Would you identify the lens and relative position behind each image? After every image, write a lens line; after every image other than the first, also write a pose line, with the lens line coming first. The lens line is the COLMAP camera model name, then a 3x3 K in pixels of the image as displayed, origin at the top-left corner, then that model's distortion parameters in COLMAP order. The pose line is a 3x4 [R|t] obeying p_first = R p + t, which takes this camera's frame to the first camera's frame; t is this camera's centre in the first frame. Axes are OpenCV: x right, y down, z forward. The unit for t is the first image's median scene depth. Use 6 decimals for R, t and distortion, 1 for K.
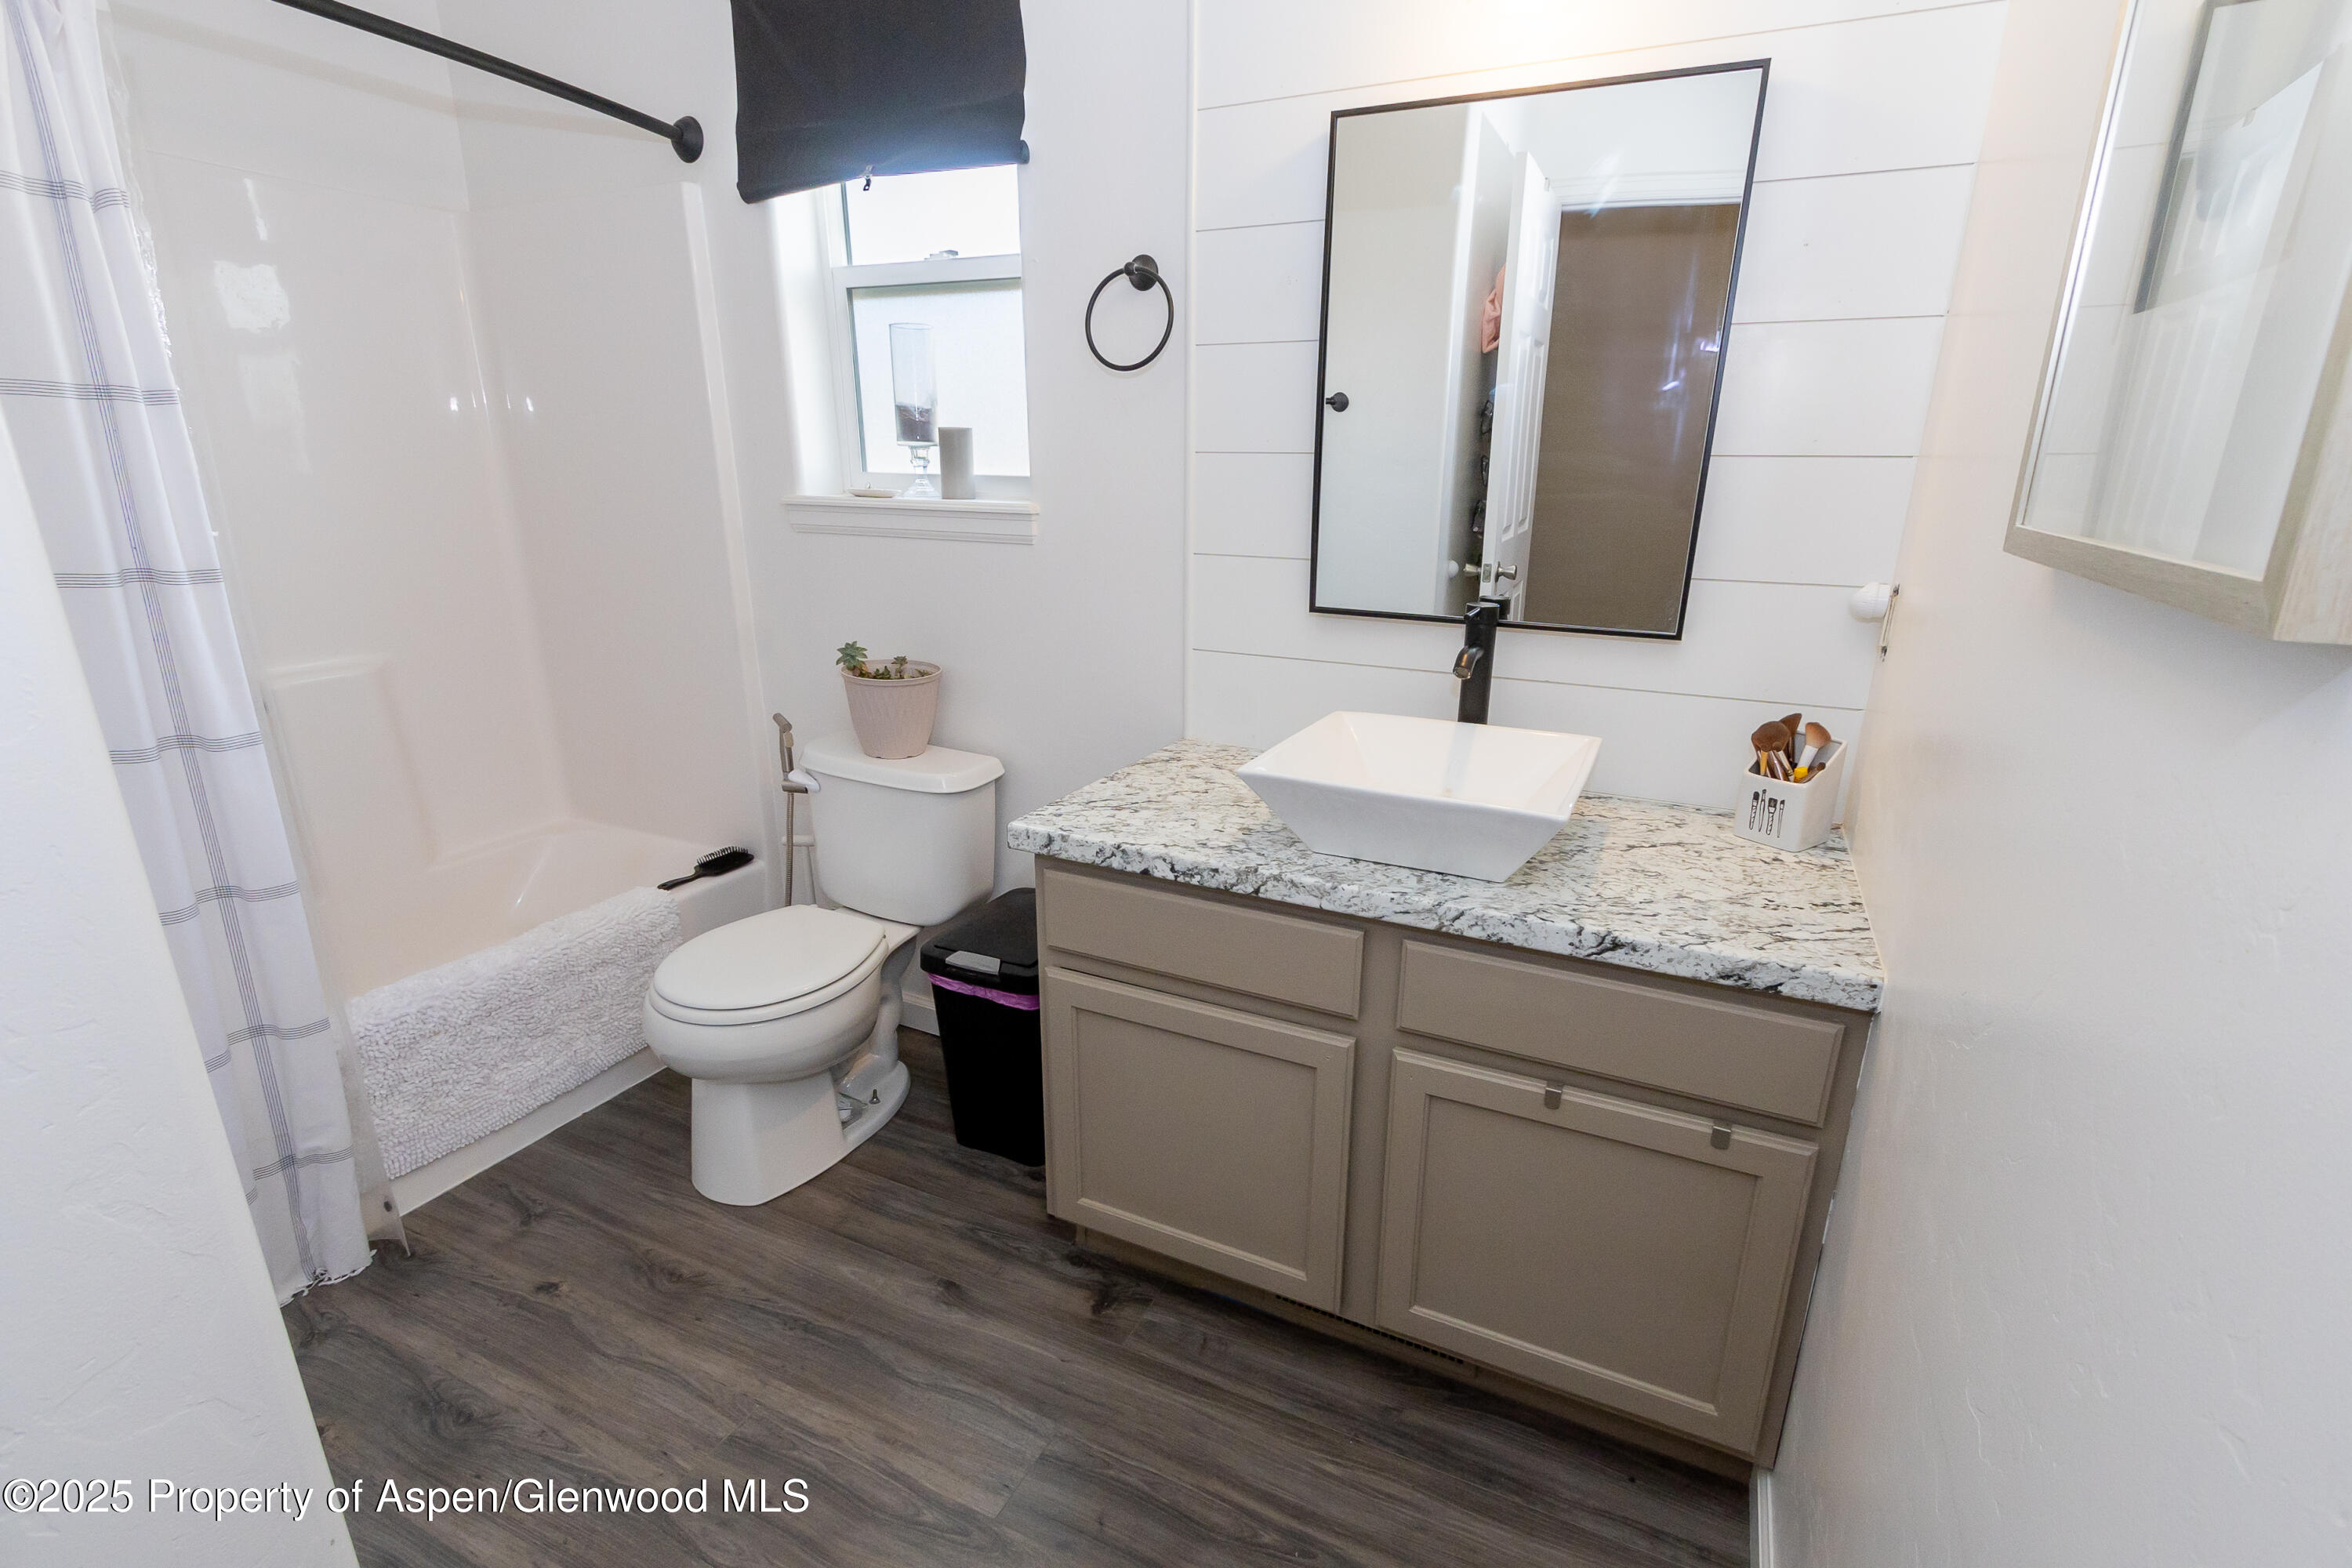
lens RADIAL K [[1065.0, 0, 1194.7], [0, 1065.0, 785.2], [0, 0, 1]] dist [0.003882, -0.001196]
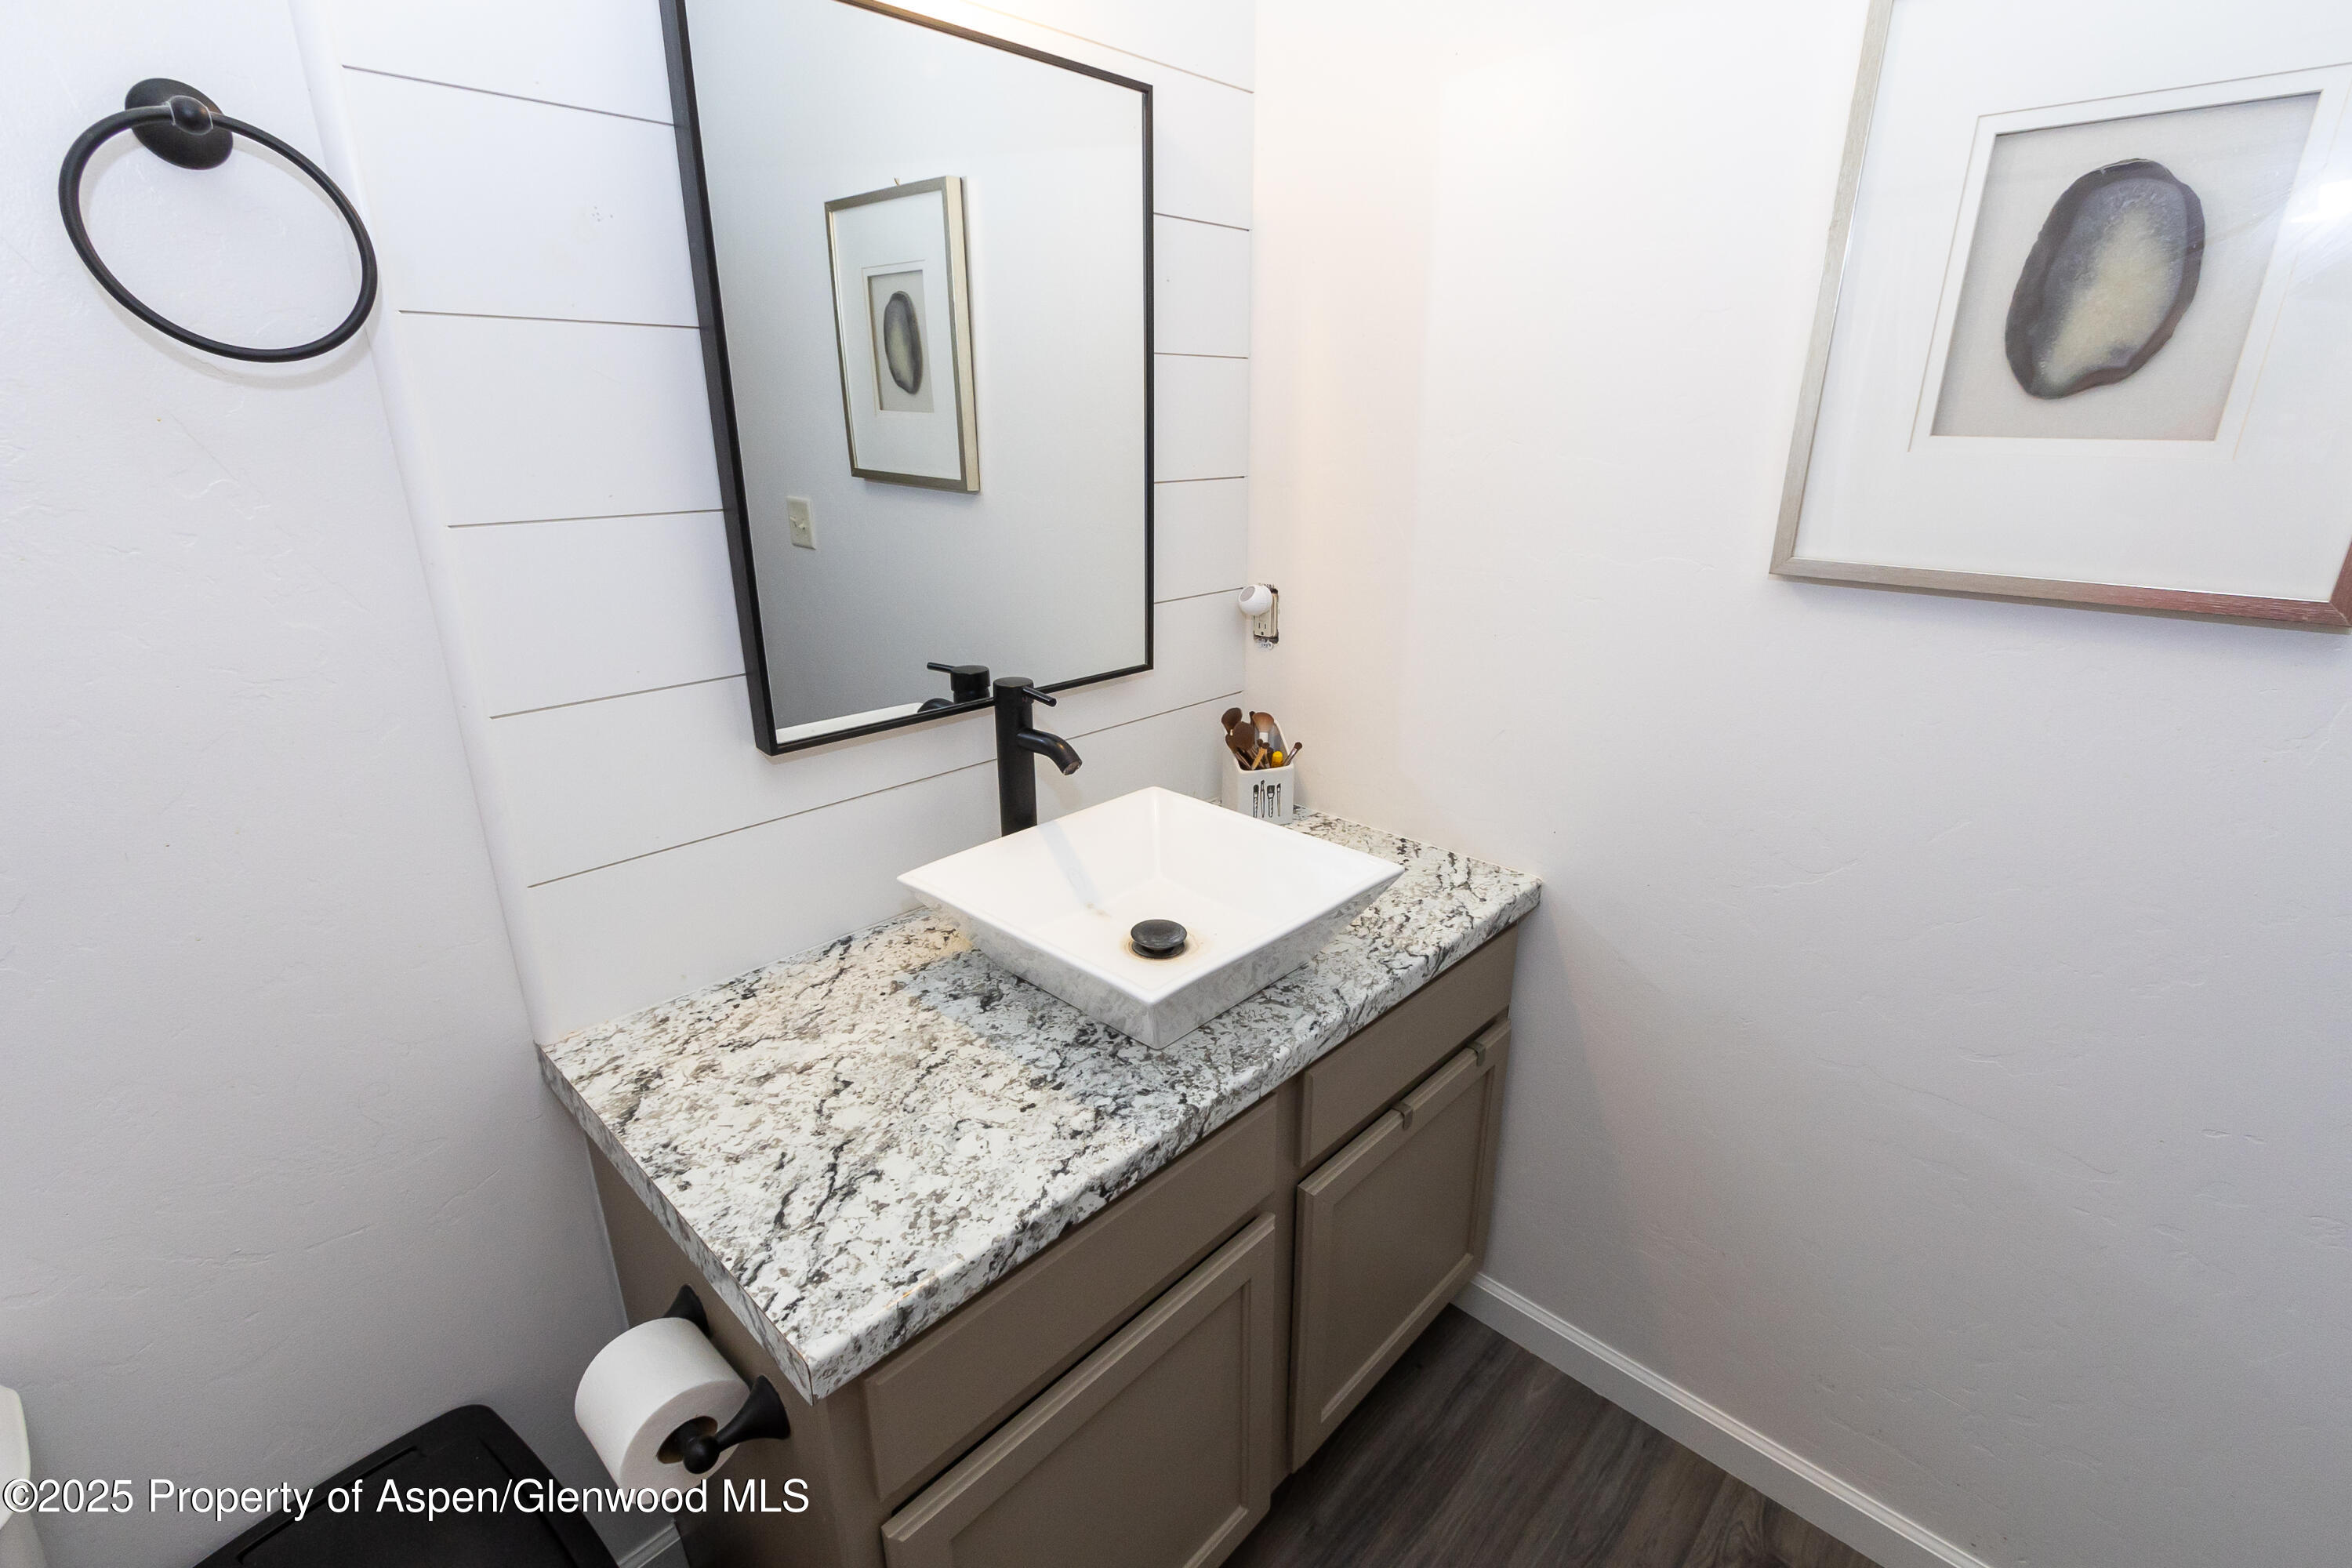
lens RADIAL K [[1065.0, 0, 1194.7], [0, 1065.0, 785.2], [0, 0, 1]] dist [0.003882, -0.001196]
pose [[0.301179, -0.323821, 0.896901, -0.491815], [0.284282, 0.928294, 0.239694, -0.281598], [-0.910206, 0.182782, 0.371640, 0.657386]]
